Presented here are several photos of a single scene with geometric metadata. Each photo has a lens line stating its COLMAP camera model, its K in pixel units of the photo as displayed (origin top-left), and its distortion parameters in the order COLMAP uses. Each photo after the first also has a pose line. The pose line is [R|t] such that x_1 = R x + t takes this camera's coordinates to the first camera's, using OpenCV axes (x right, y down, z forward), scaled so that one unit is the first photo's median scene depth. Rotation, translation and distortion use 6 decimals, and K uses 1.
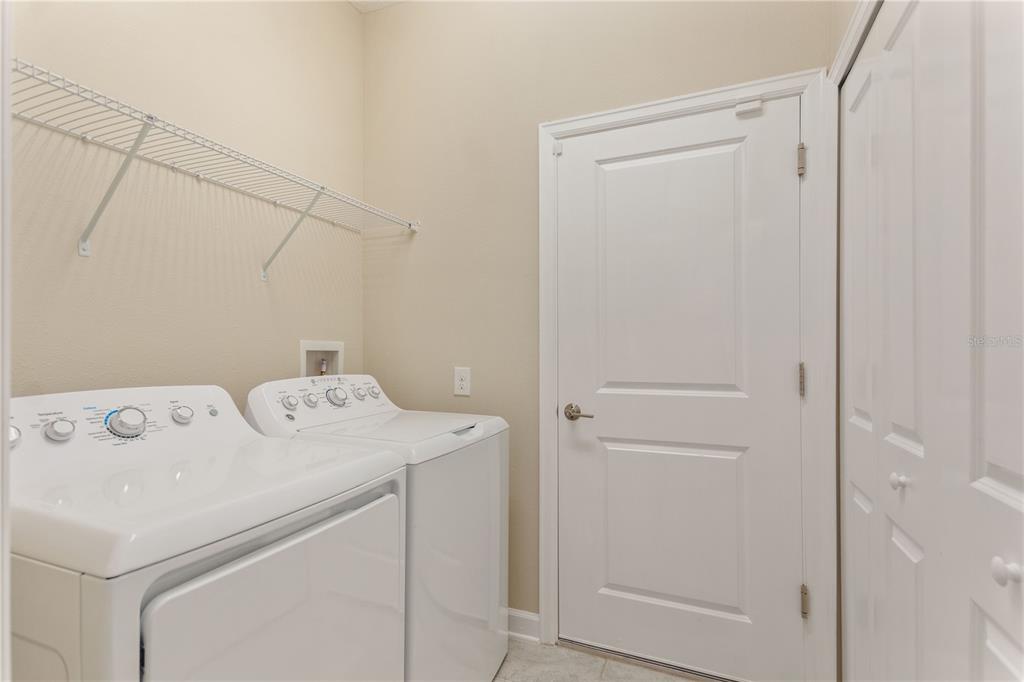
lens RADIAL K [[482.2, 0, 515.0], [0, 482.2, 343.3], [0, 0, 1]] dist [0.020744, 0.000995]
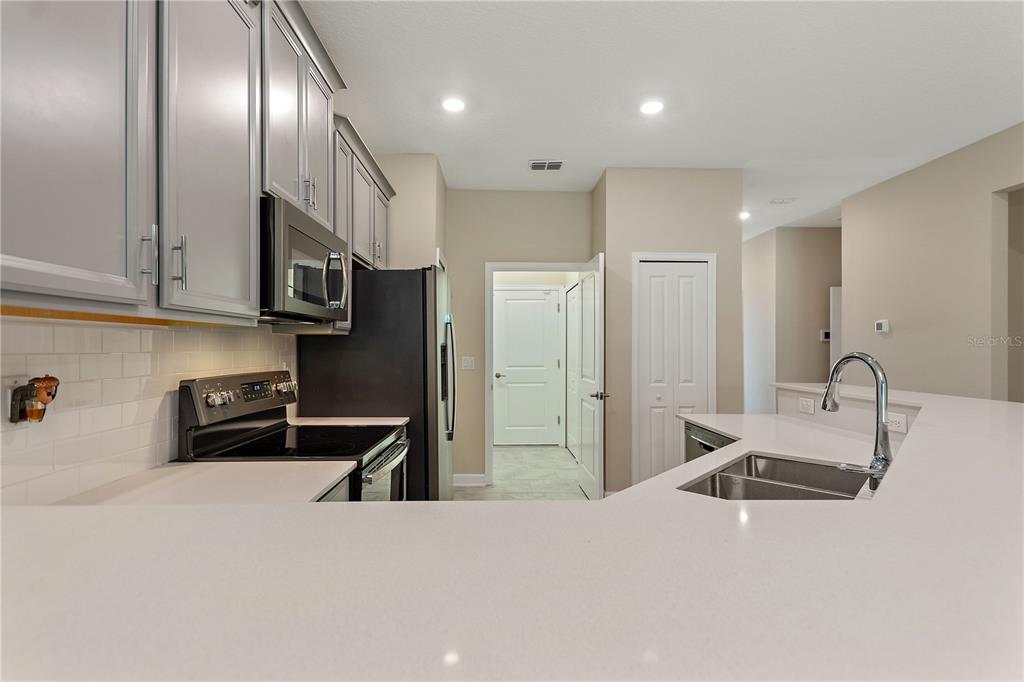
lens RADIAL K [[482.2, 0, 514.2], [0, 482.2, 343.4], [0, 0, 1]] dist [0.020744, 0.000995]
pose [[0.906351, -0.001435, 0.422524, -1.192065], [-0.000449, 0.999990, 0.004360, -0.088855], [-0.422526, -0.004141, 0.906341, -2.052200]]
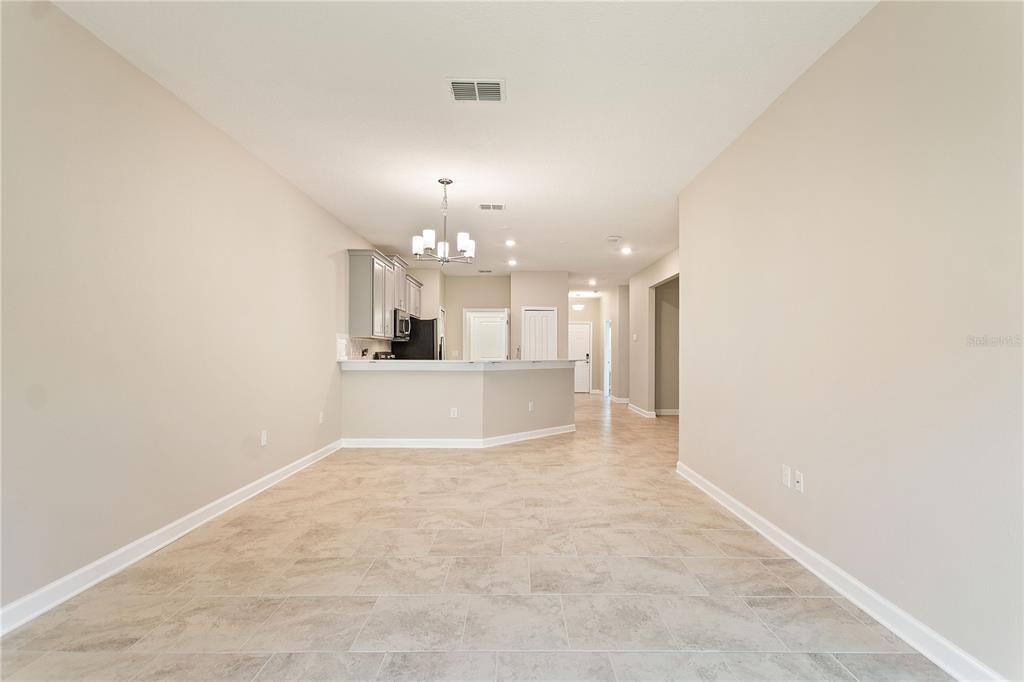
lens RADIAL K [[482.2, 0, 512.0], [0, 482.2, 343.5], [0, 0, 1]] dist [0.020744, 0.000995]
pose [[0.927865, 0.003974, 0.372894, -2.110078], [-0.003263, 0.999991, -0.002538, -0.073383], [-0.372901, 0.001138, 0.927871, -6.506780]]
